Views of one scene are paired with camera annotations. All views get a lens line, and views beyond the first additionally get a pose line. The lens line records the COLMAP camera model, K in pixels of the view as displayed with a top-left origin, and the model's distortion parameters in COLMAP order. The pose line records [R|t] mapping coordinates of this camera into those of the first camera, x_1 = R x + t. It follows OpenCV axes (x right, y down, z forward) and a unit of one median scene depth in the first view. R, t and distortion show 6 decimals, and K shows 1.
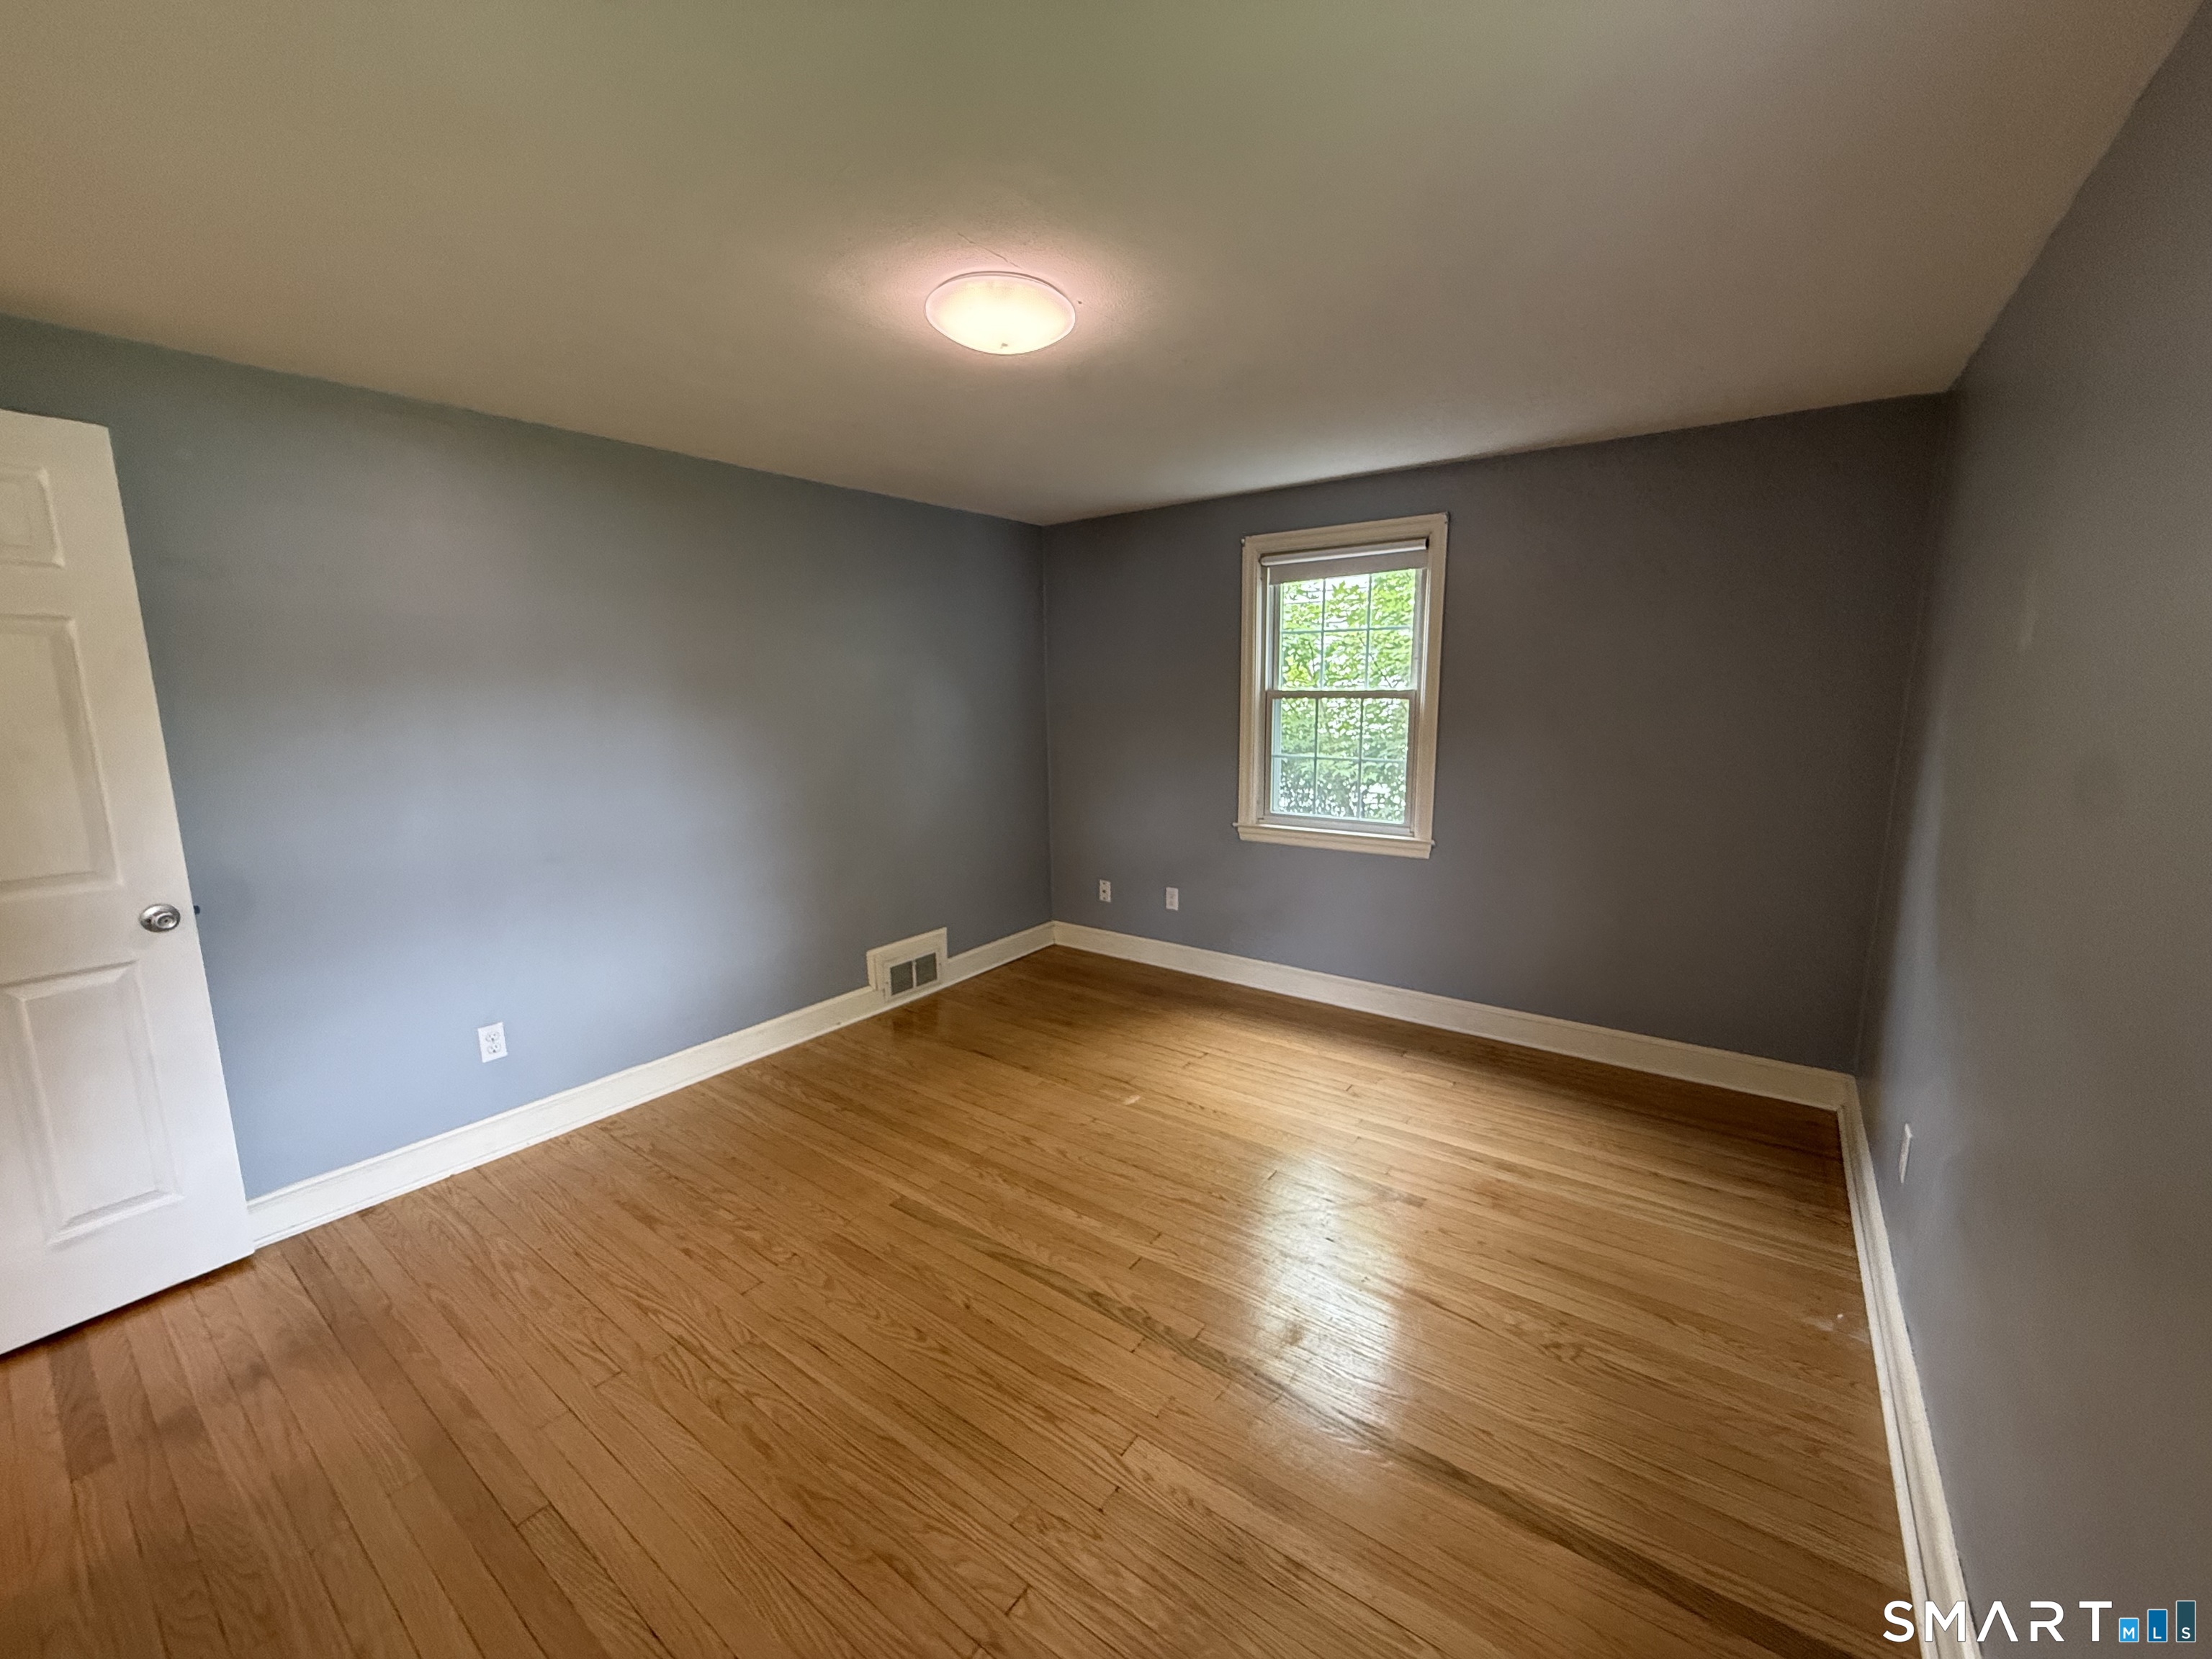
lens RADIAL K [[878.1, 0, 1104.4], [0, 878.1, 826.1], [0, 0, 1]] dist [-0.001104, 0.000303]
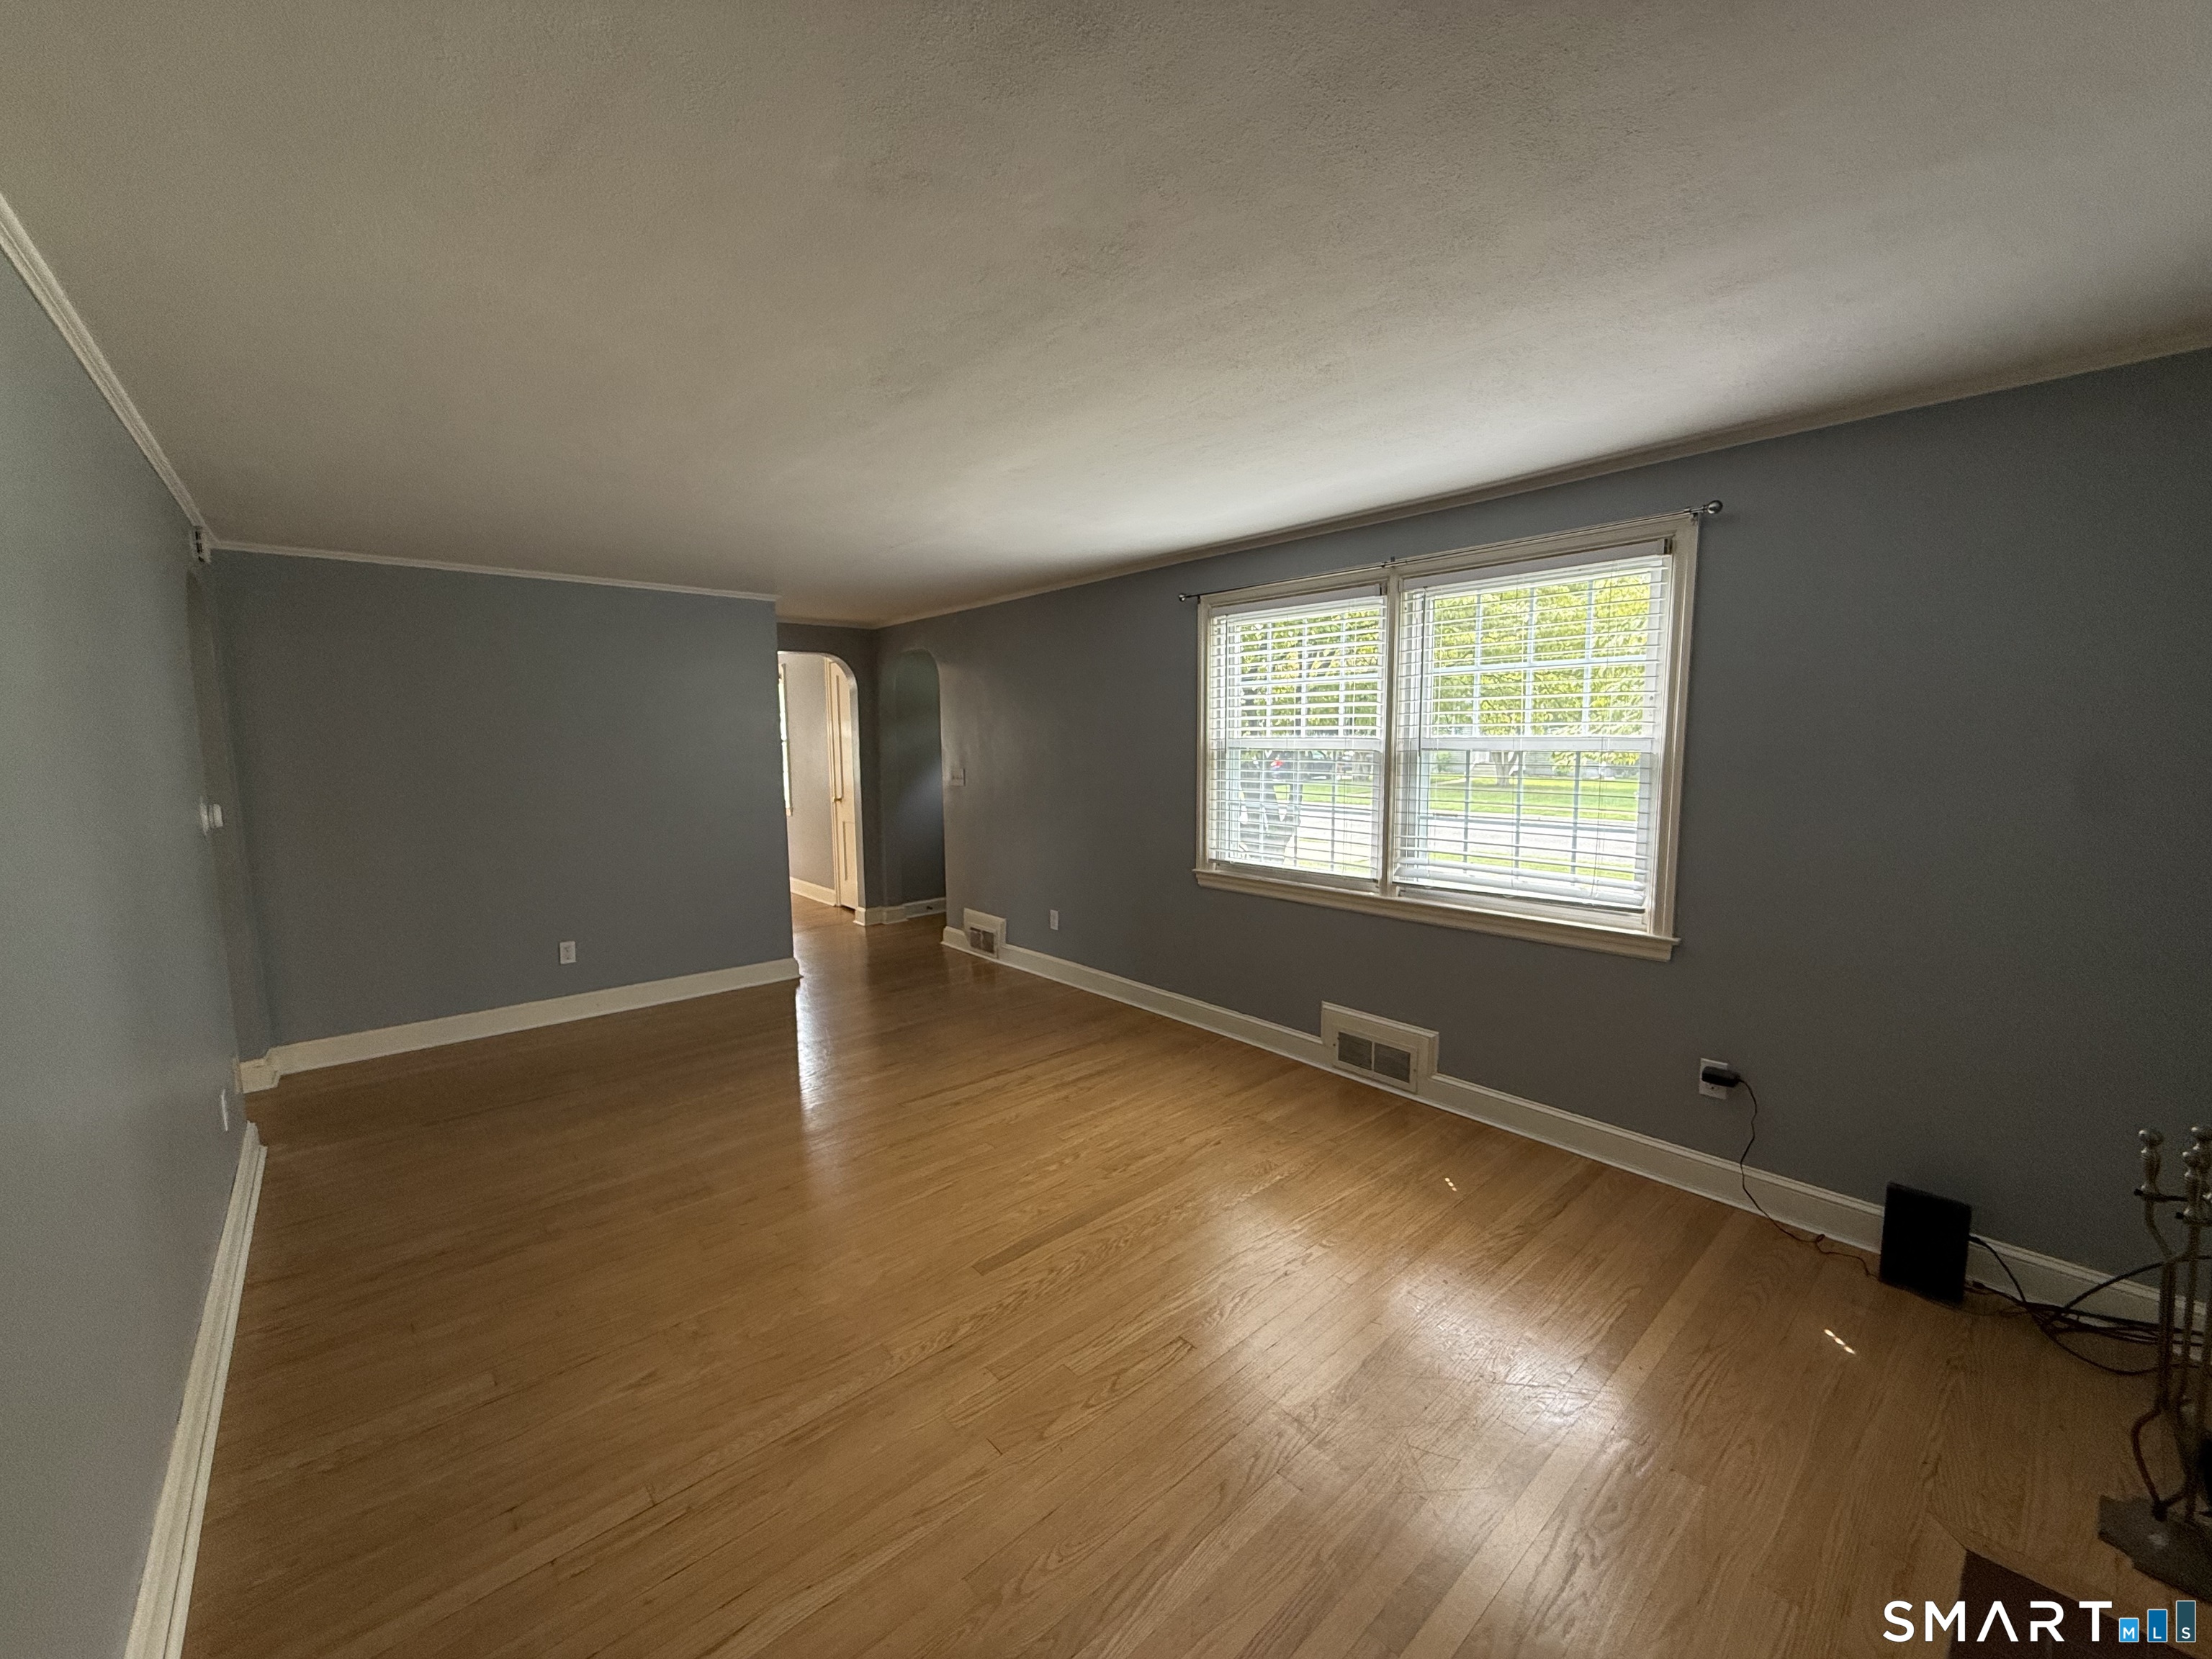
lens RADIAL K [[878.1, 0, 1090.6], [0, 878.1, 838.5], [0, 0, 1]] dist [-0.001104, 0.000303]
pose [[0.229252, -0.110159, 0.967114, -1.134648], [0.166580, 0.983357, 0.072522, -0.004932], [-0.959007, 0.144476, 0.243786, 0.091711]]
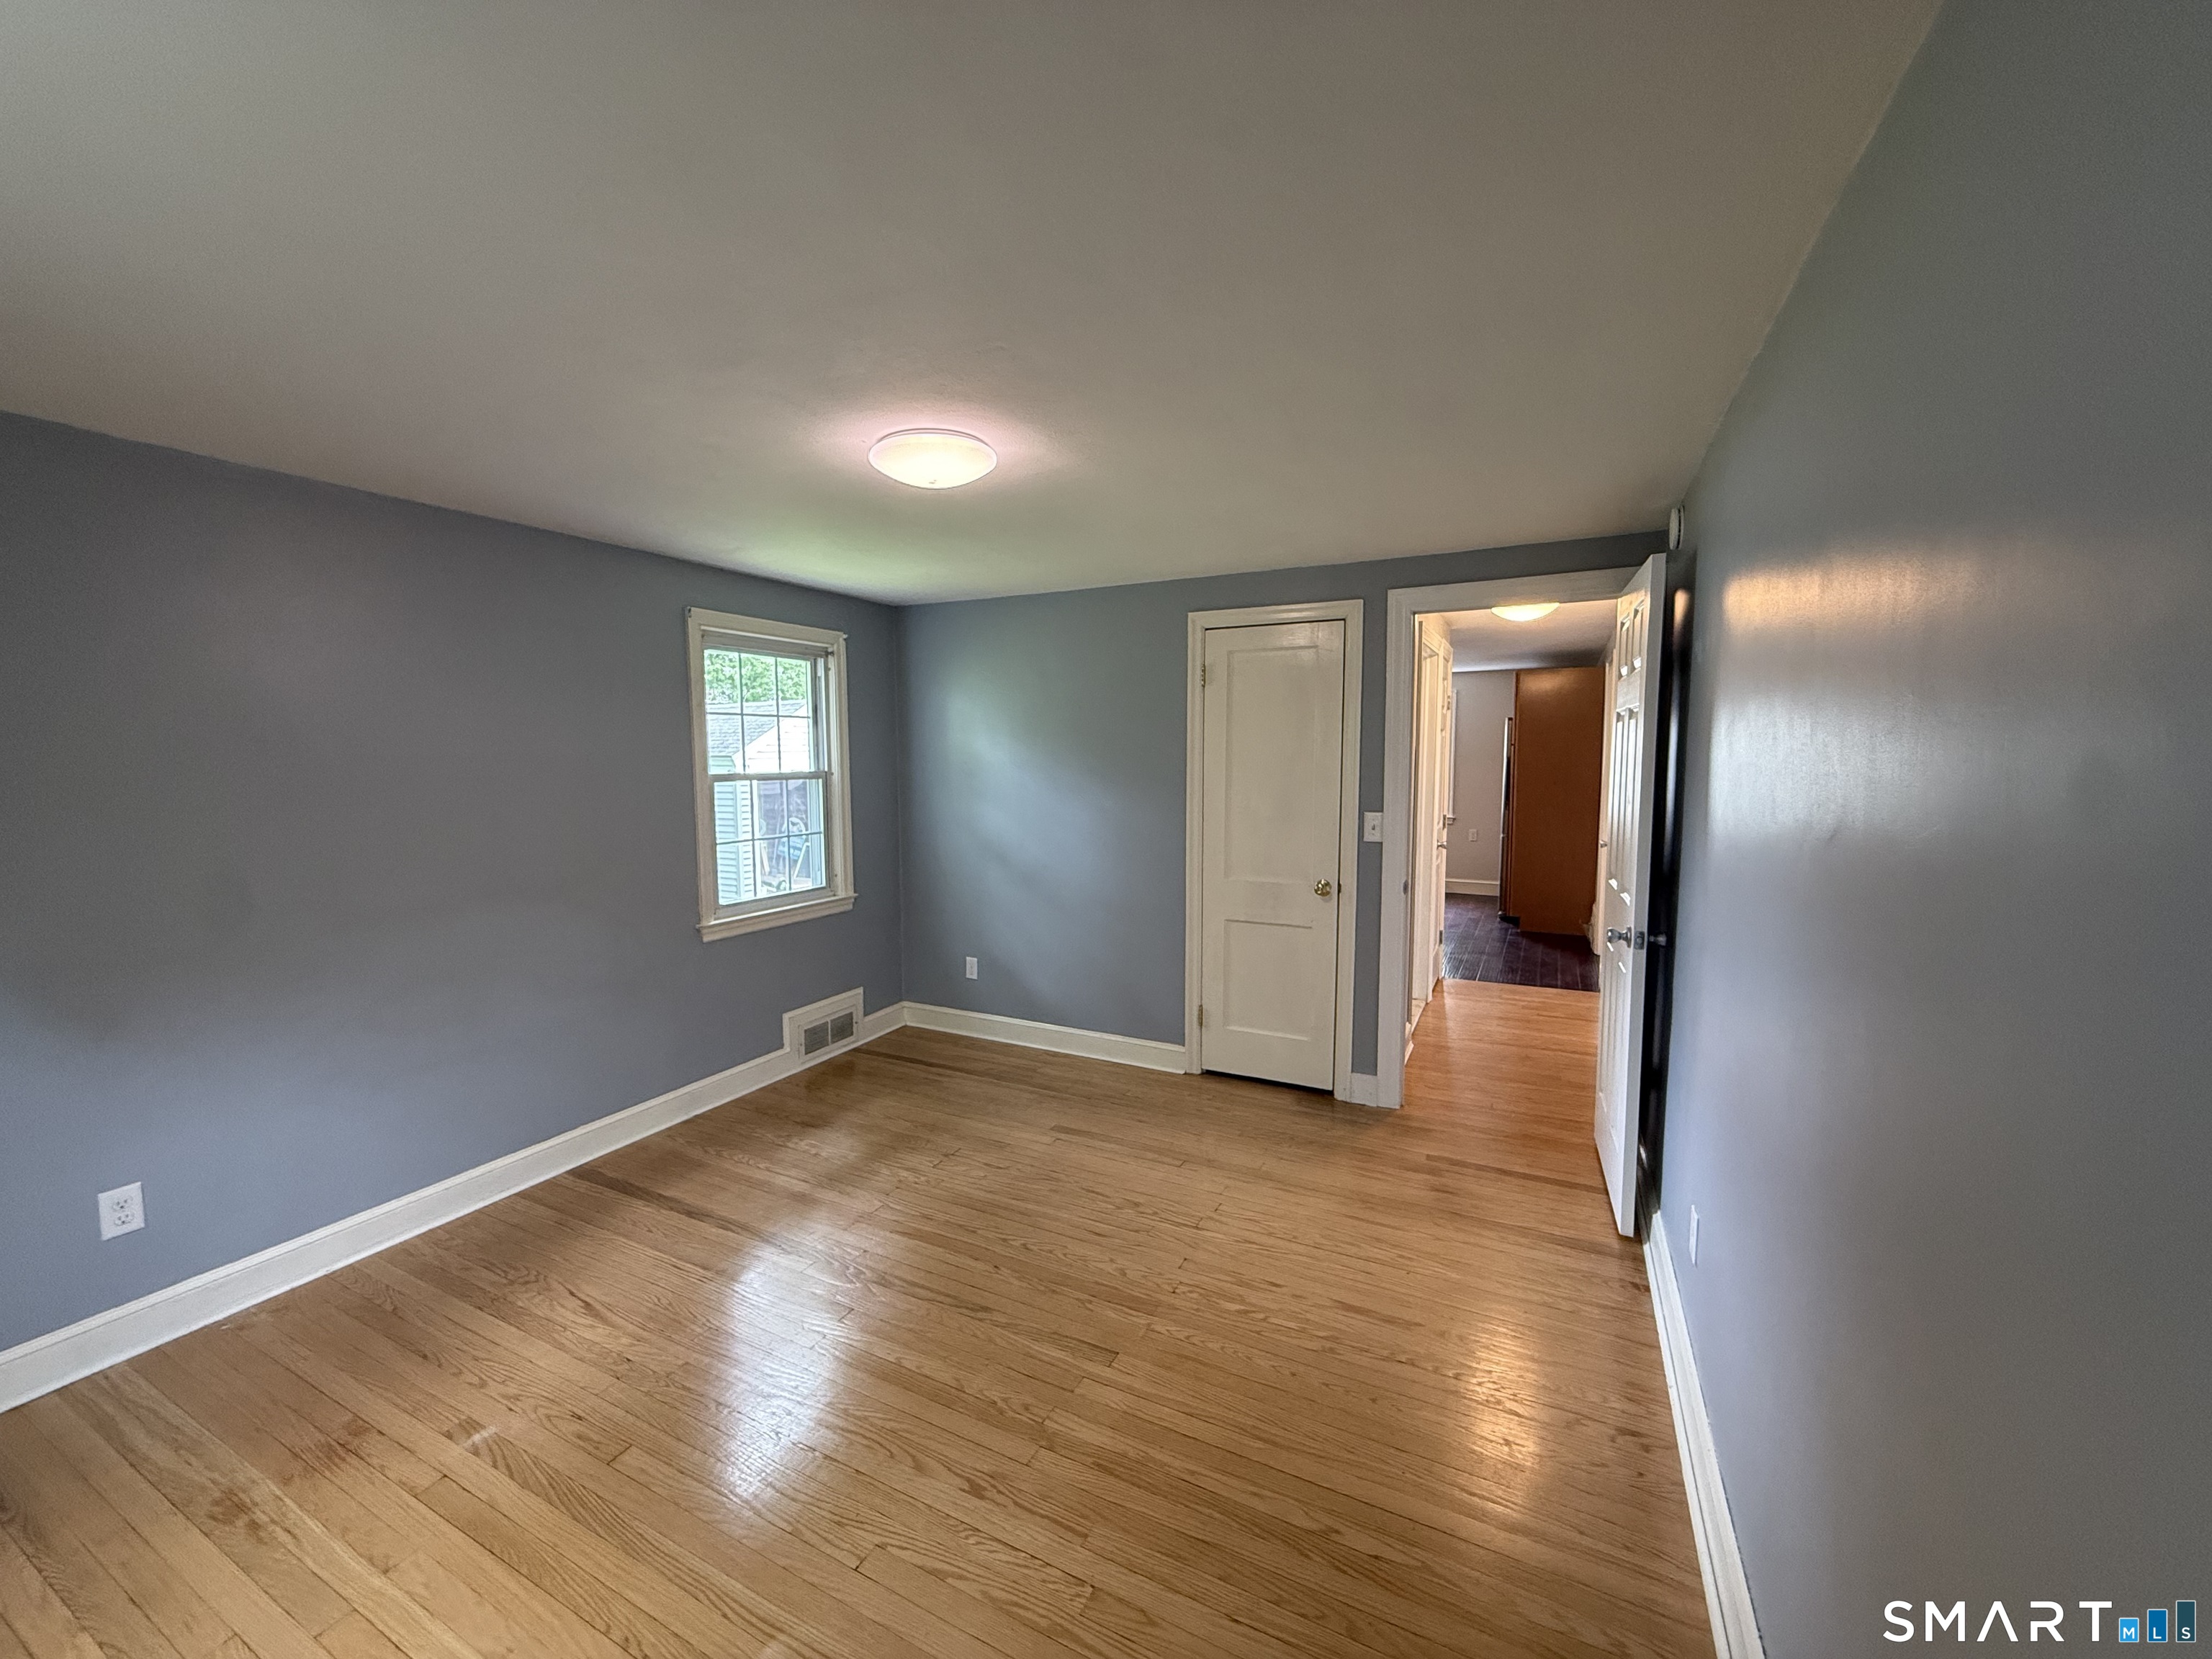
lens RADIAL K [[878.1, 0, 1103.7], [0, 878.1, 834.1], [0, 0, 1]] dist [-0.001104, 0.000303]
pose [[-0.986869, 0.032602, -0.158200, -0.094853], [-0.007739, 0.968749, 0.247922, -0.255839], [0.161339, 0.245891, -0.955776, 1.506454]]
